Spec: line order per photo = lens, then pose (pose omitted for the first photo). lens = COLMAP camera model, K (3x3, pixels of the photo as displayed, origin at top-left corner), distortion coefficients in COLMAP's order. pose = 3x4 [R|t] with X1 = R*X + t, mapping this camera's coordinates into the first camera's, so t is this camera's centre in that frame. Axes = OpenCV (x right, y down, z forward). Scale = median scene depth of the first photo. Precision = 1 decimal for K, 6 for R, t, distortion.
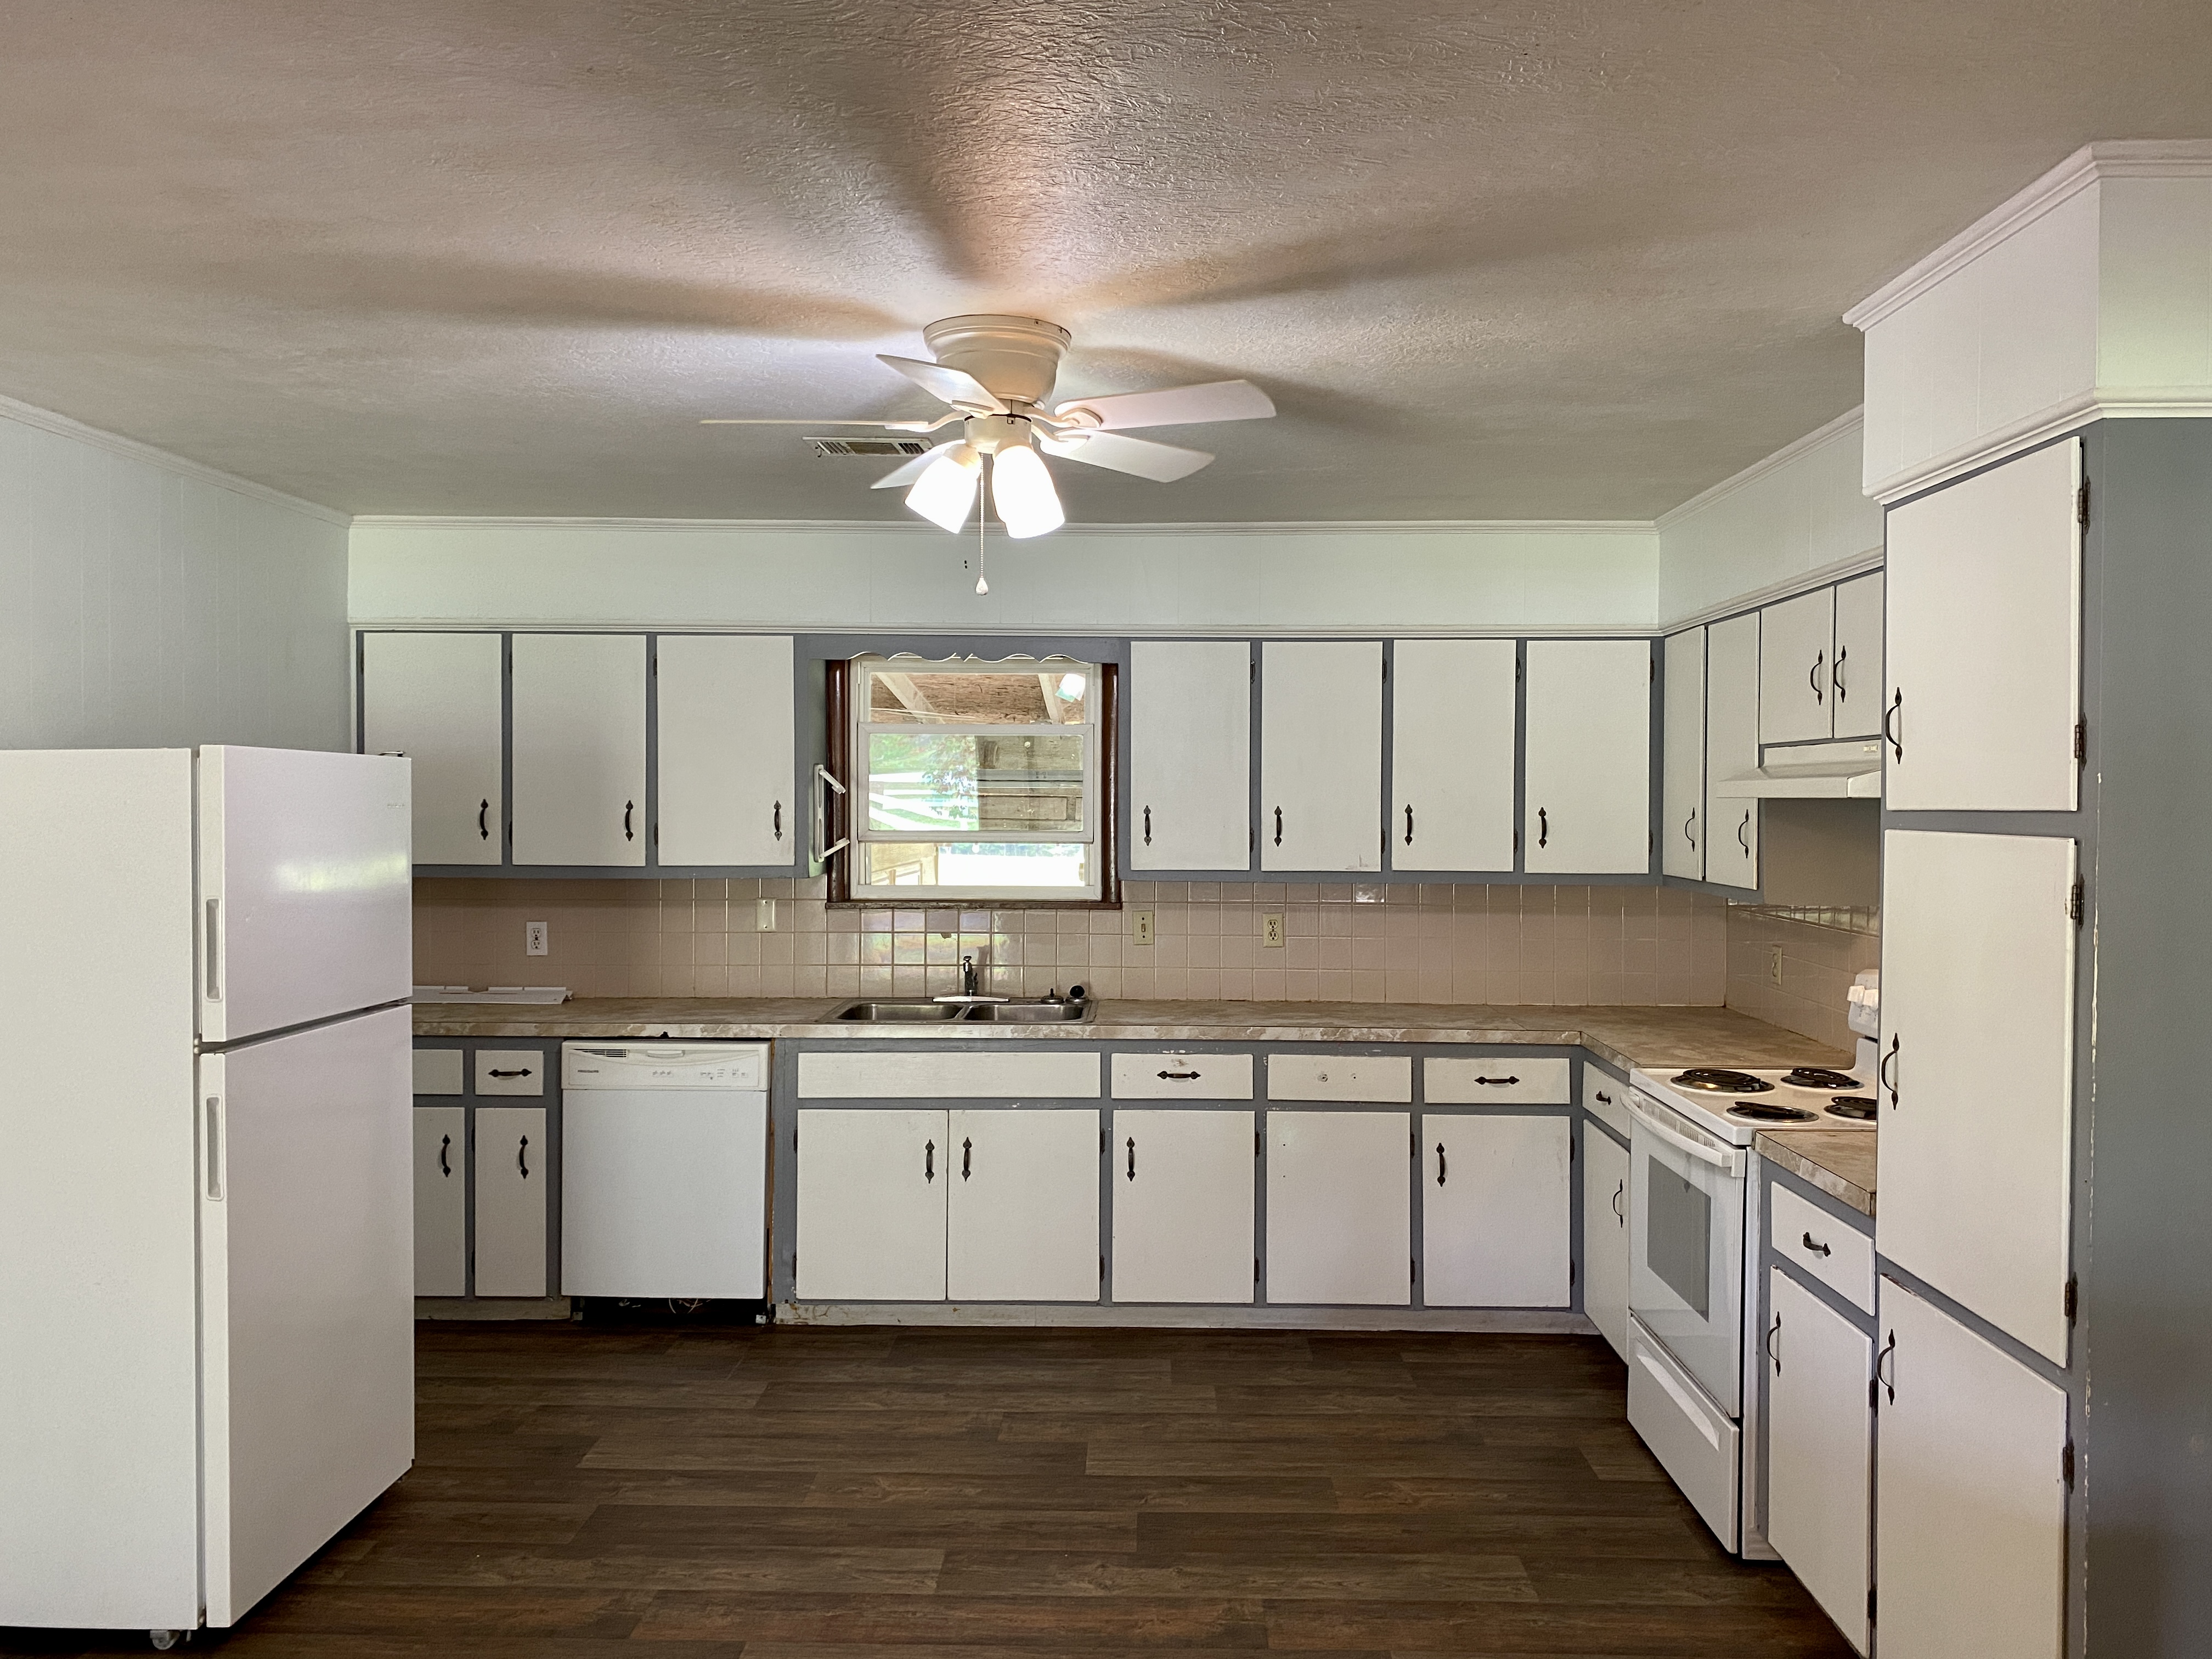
lens RADIAL K [[1707.1, 0, 1098.1], [0, 1707.1, 821.5], [0, 0, 1]] dist [0.110822, -0.102484]
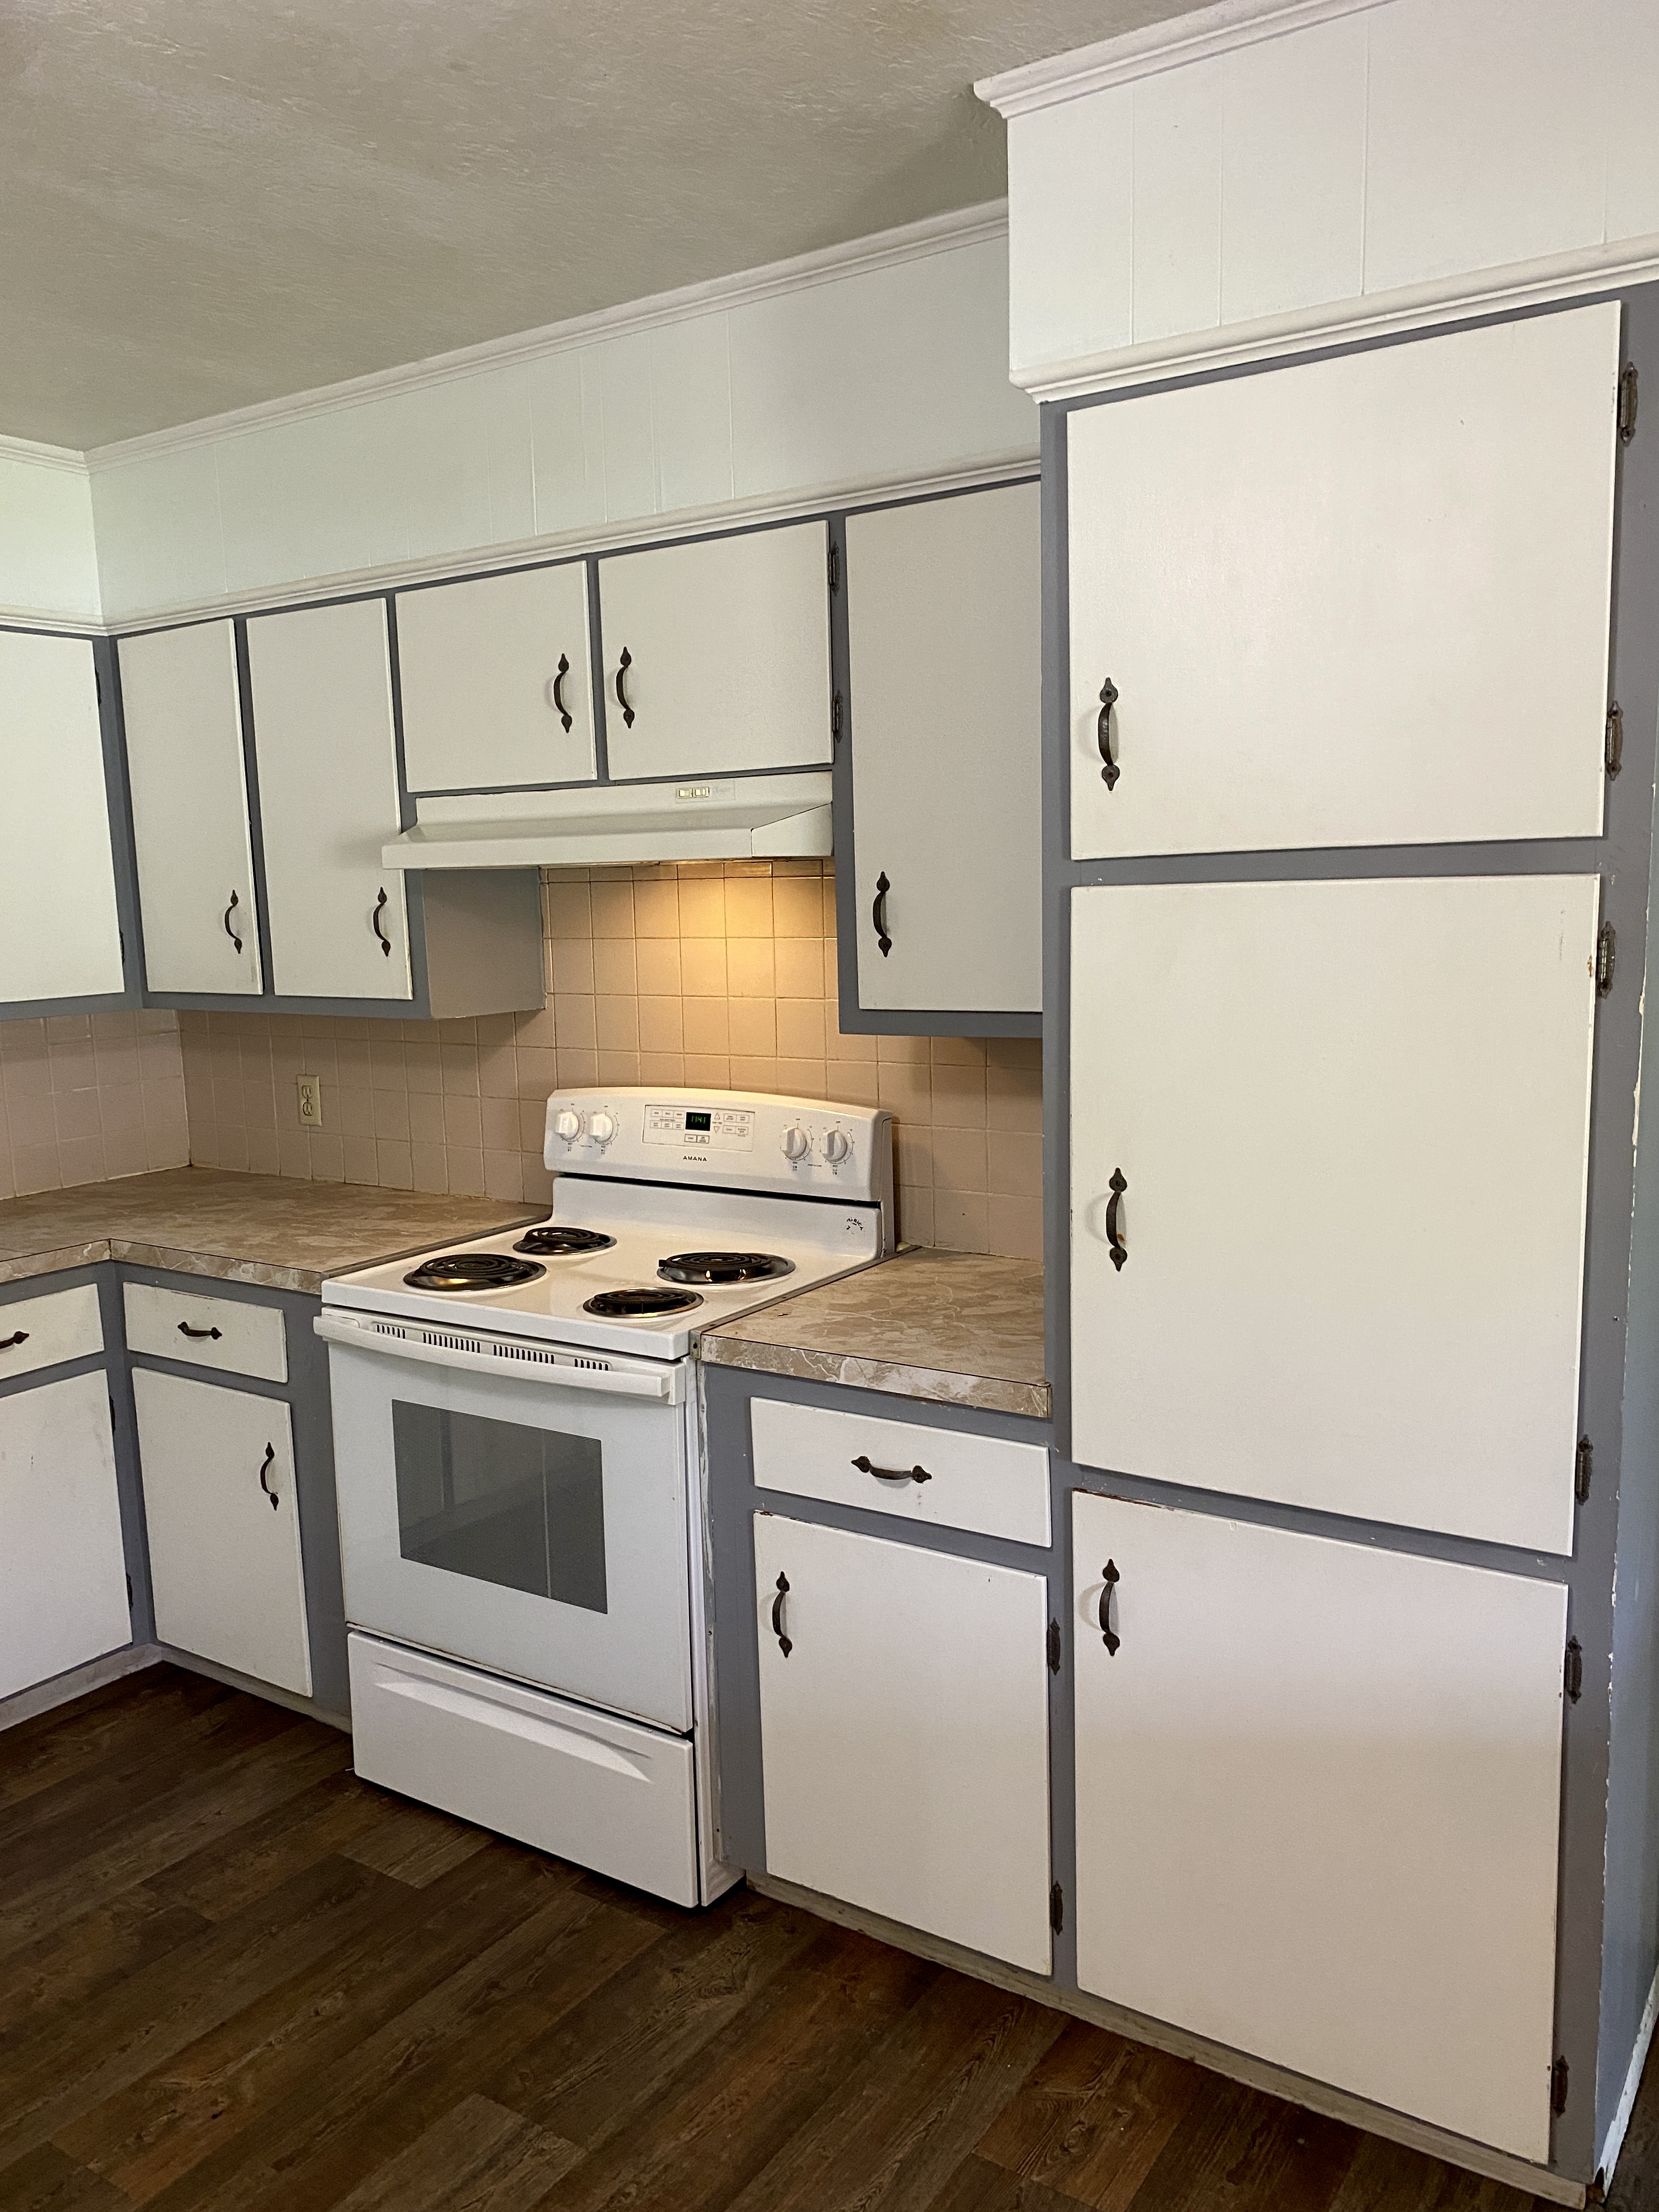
lens RADIAL K [[1683.4, 0, 836.5], [0, 1683.4, 1125.9], [0, 0, 1]] dist [0.063381, -0.099040]
pose [[0.524867, -0.142385, 0.839191, -0.110776], [0.043278, 0.989099, 0.140751, 0.000106], [-0.850084, -0.037557, 0.525307, 0.426360]]
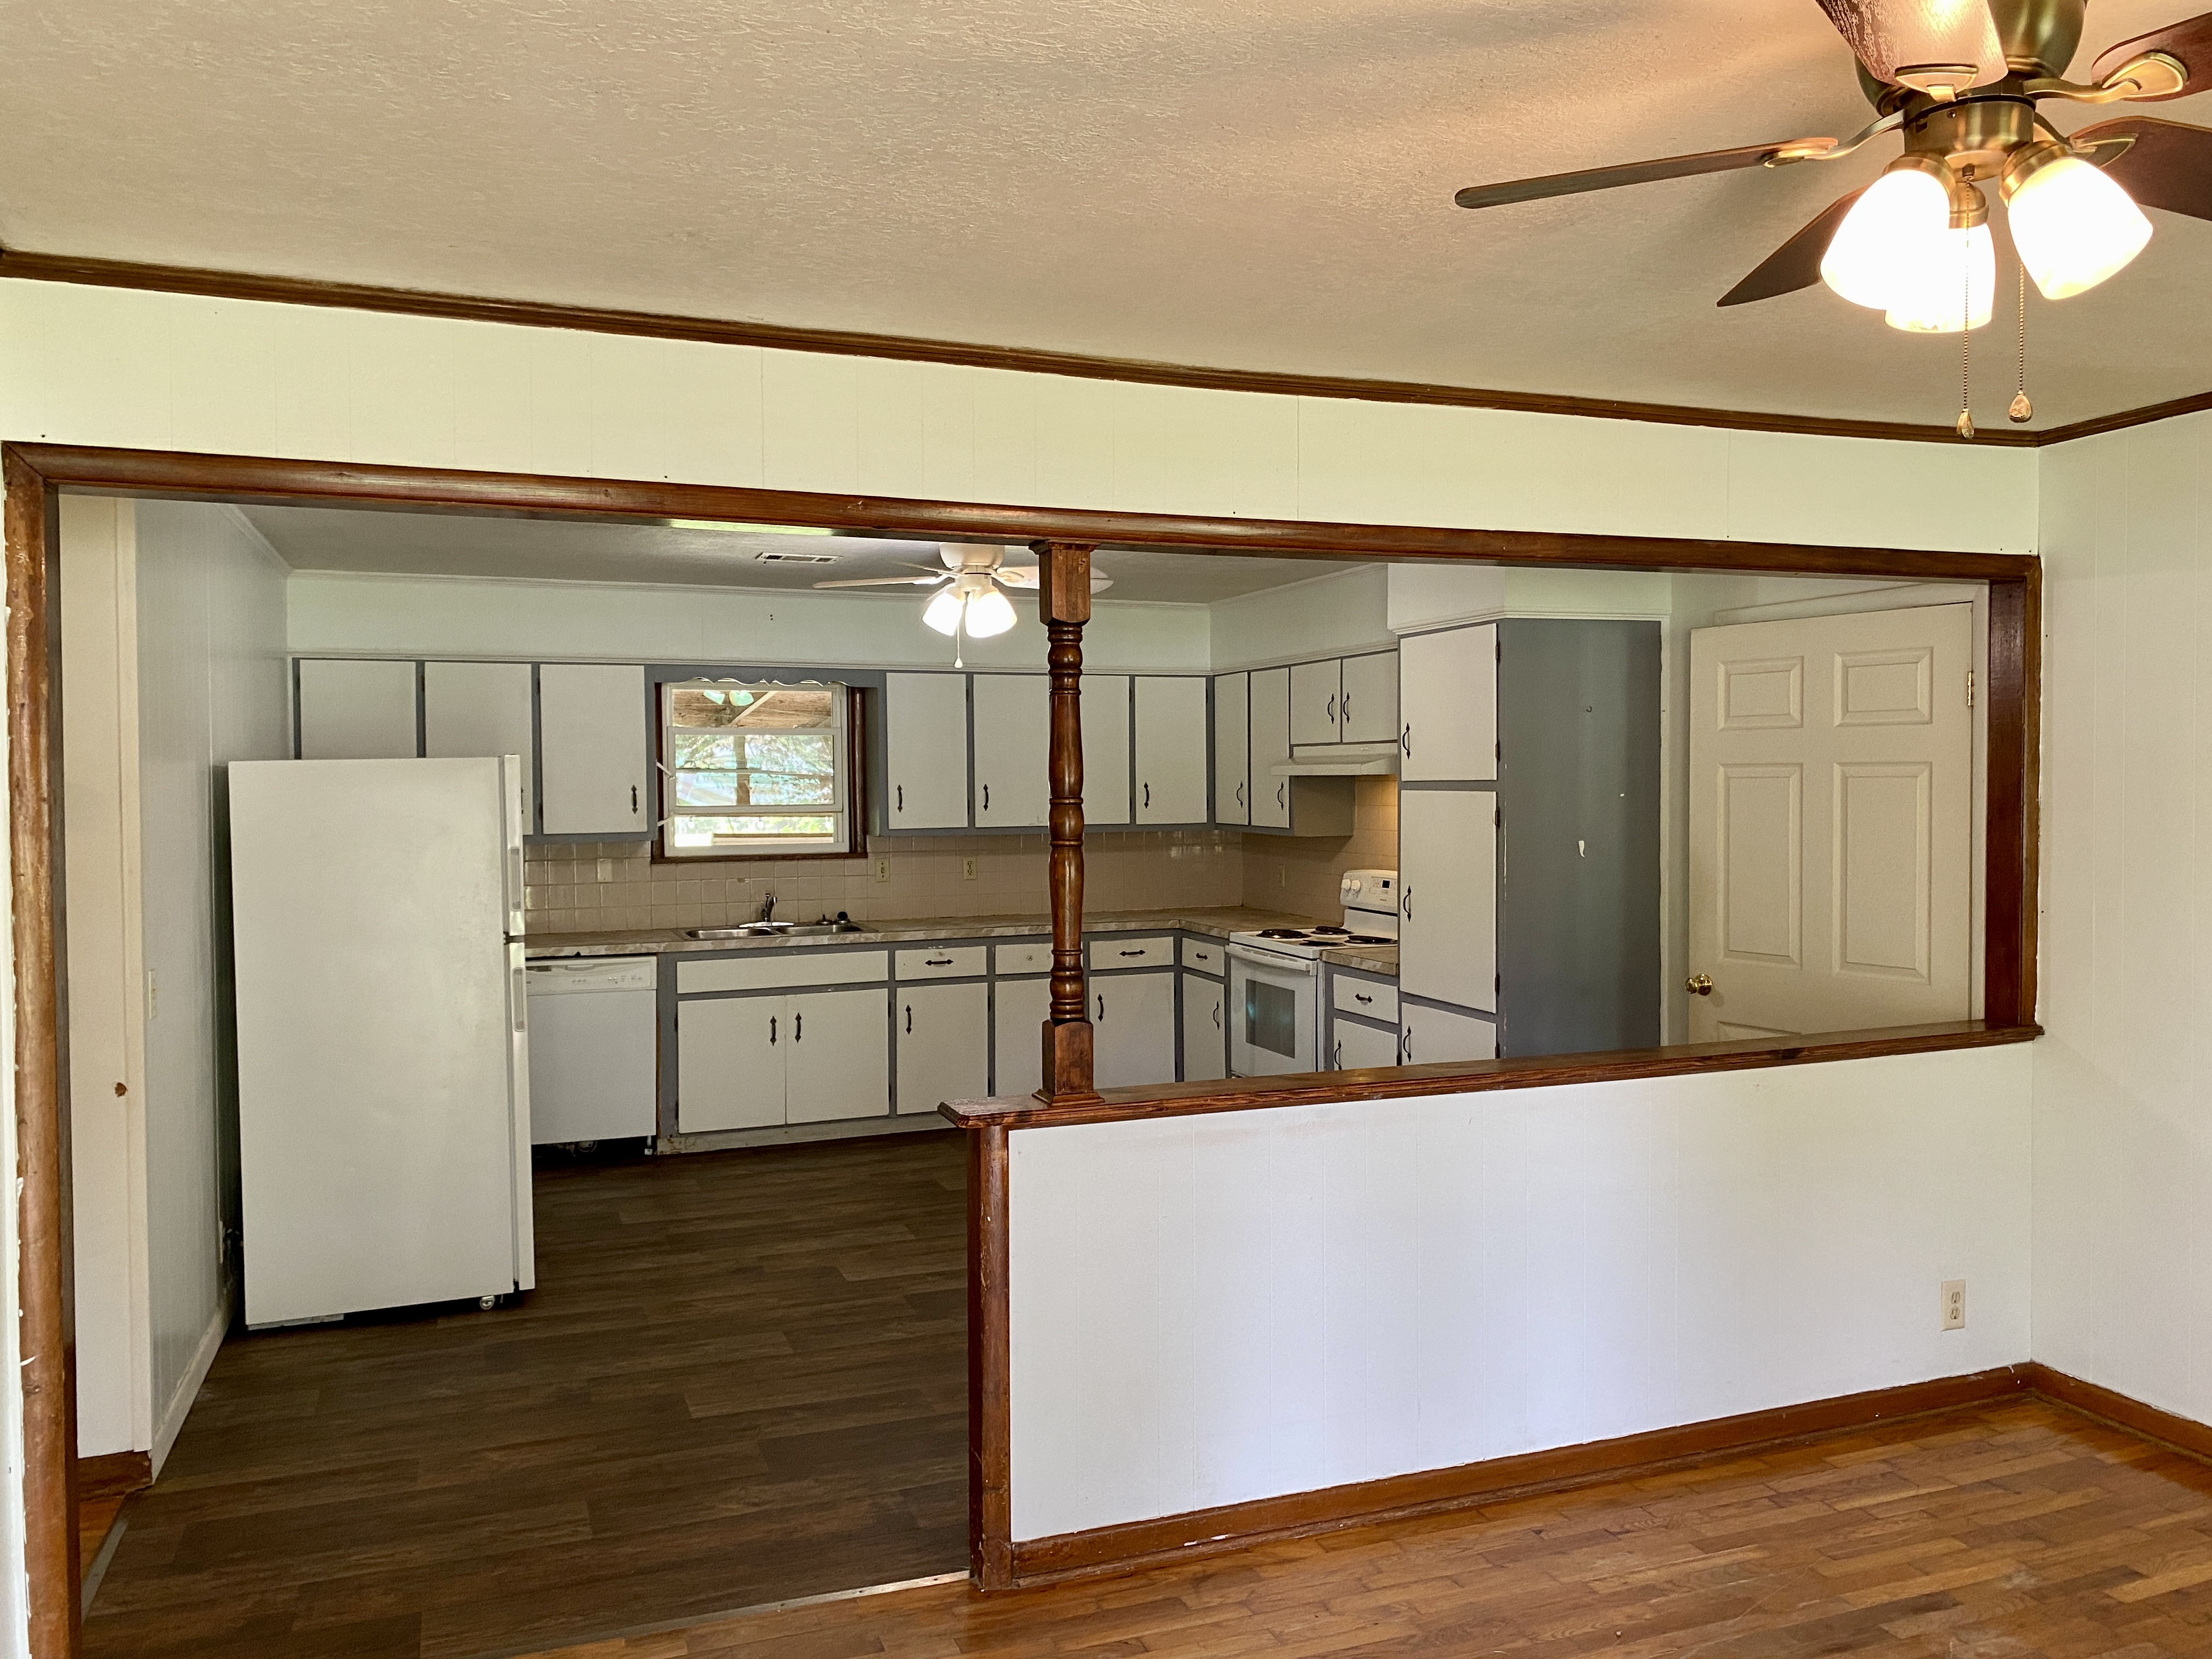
lens RADIAL K [[1683.4, 0, 1106.0], [0, 1683.4, 829.5], [0, 0, 1]] dist [0.063381, -0.099040]
pose [[0.924042, -0.024312, 0.381517, -0.388319], [0.017488, 0.999619, 0.021344, 0.001449], [-0.381891, -0.013051, 0.924115, -0.440617]]
